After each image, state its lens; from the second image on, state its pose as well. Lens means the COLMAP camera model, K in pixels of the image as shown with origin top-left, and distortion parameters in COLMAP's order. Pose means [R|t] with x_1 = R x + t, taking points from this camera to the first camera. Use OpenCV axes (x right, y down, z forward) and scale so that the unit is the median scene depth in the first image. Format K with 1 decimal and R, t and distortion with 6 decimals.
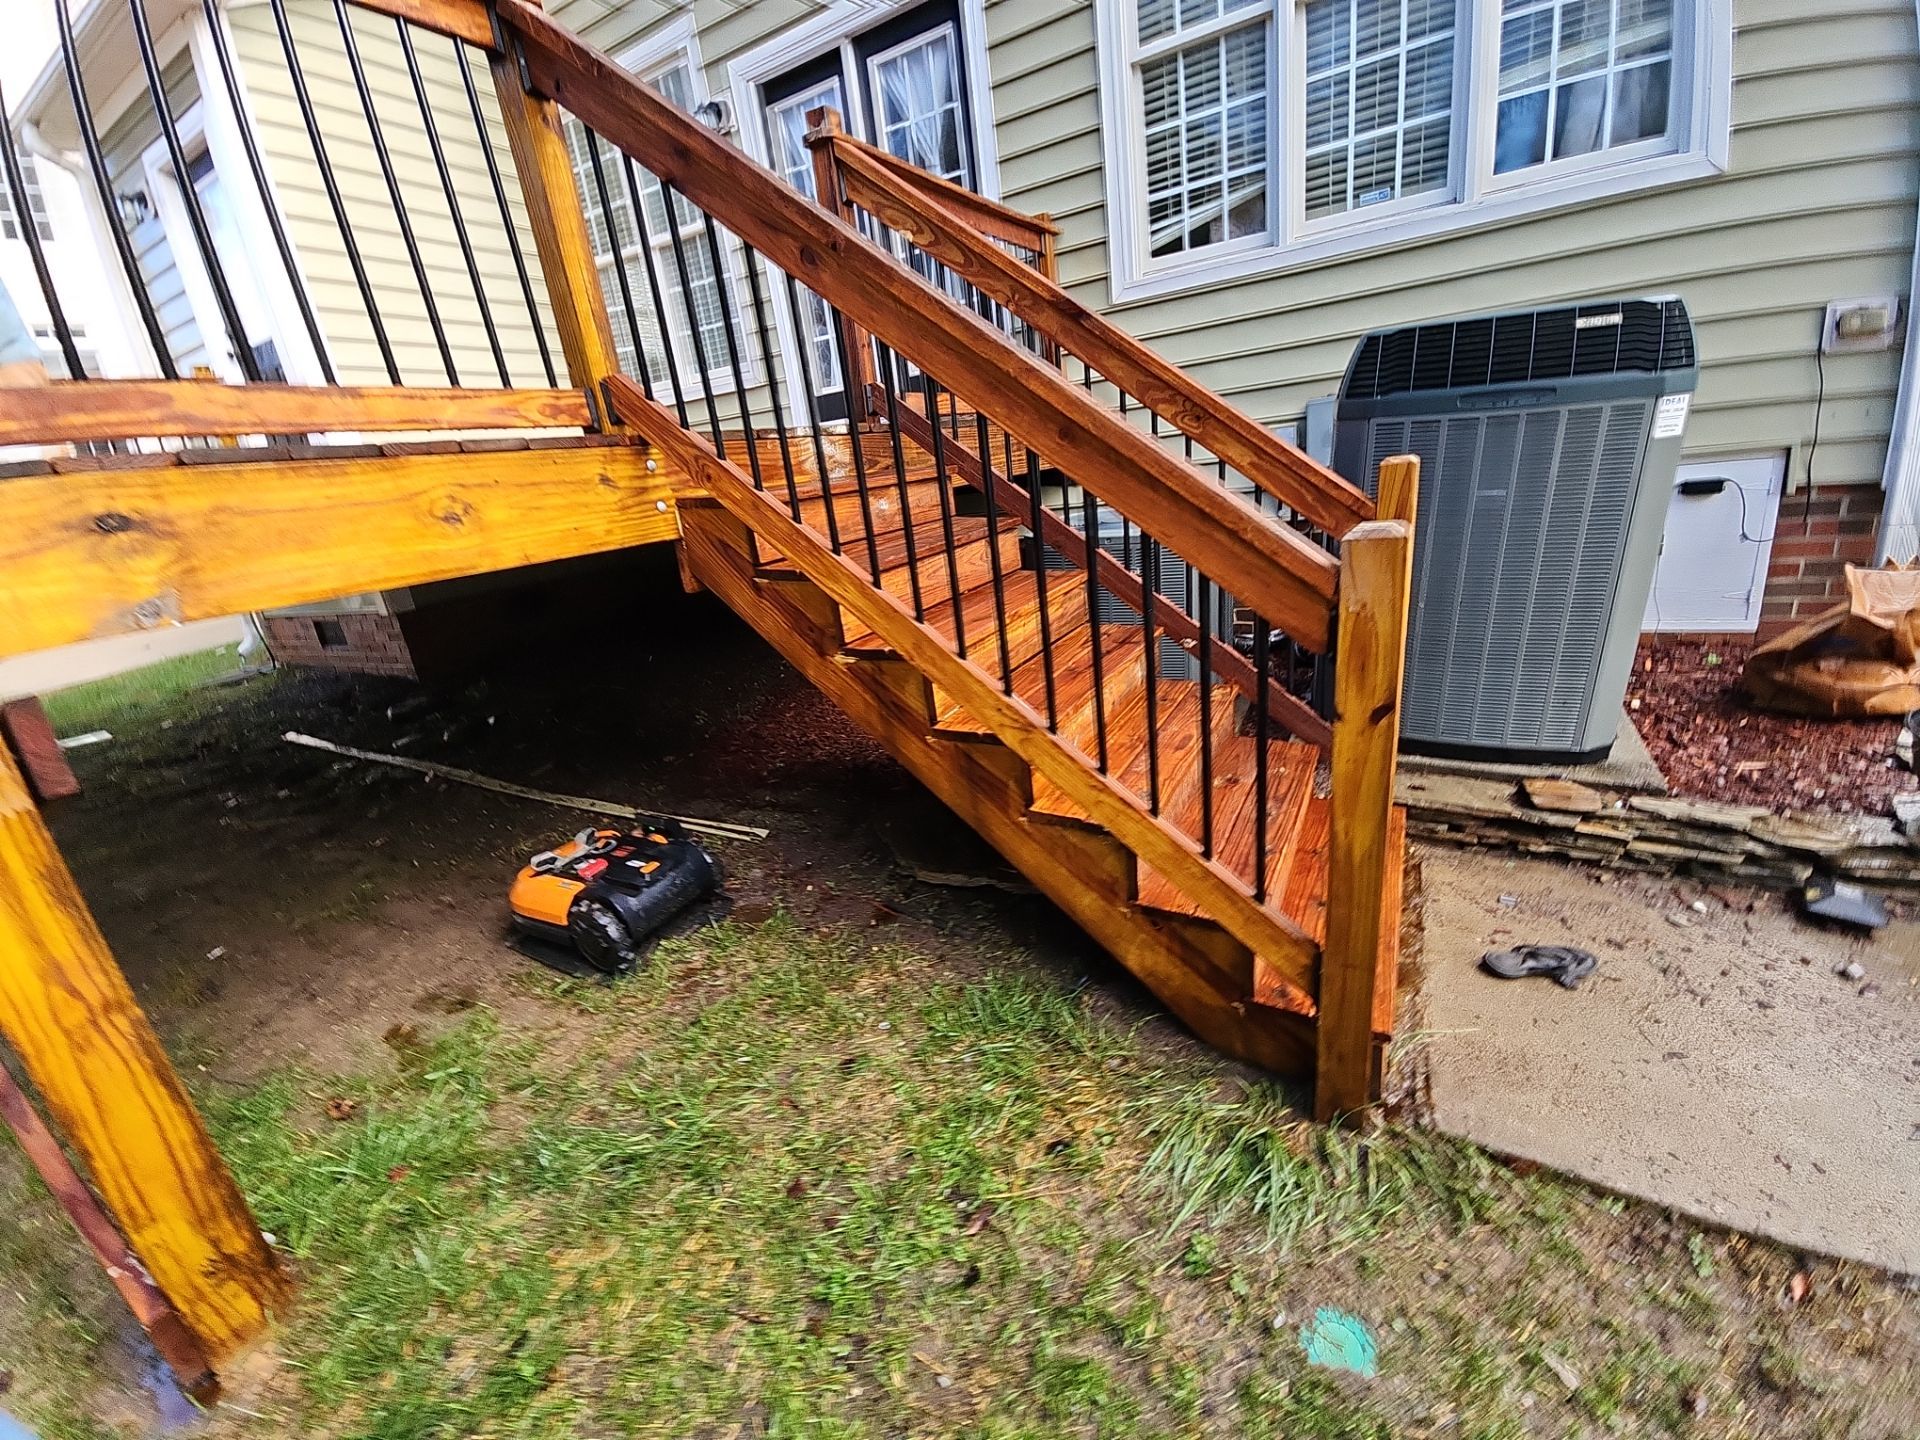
lens RADIAL K [[782.7, 0, 955.2], [0, 782.7, 720.9], [0, 0, 1]] dist [-0.017193, -0.001757]
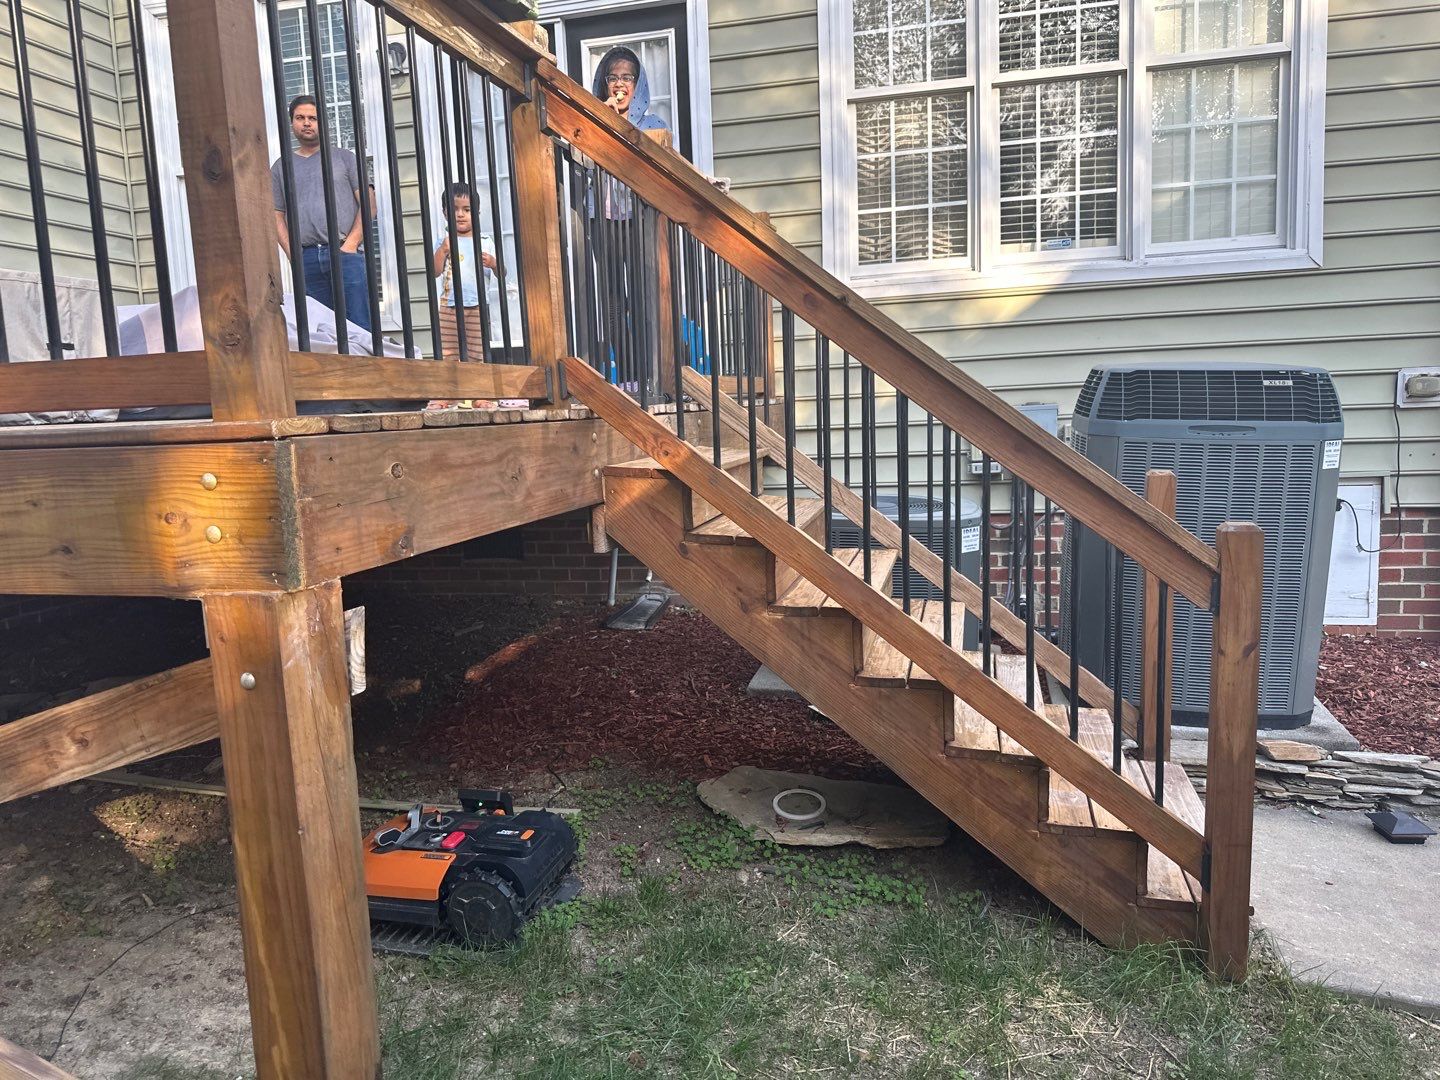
lens RADIAL K [[1025.5, 0, 718.7], [0, 1025.5, 539.3], [0, 0, 1]] dist [-0.018365, -0.008034]
pose [[0.961655, 0.048033, 0.270022, -0.522972], [0.008766, 0.978658, -0.205307, 0.093944], [-0.274120, 0.199802, 0.940711, -0.319508]]
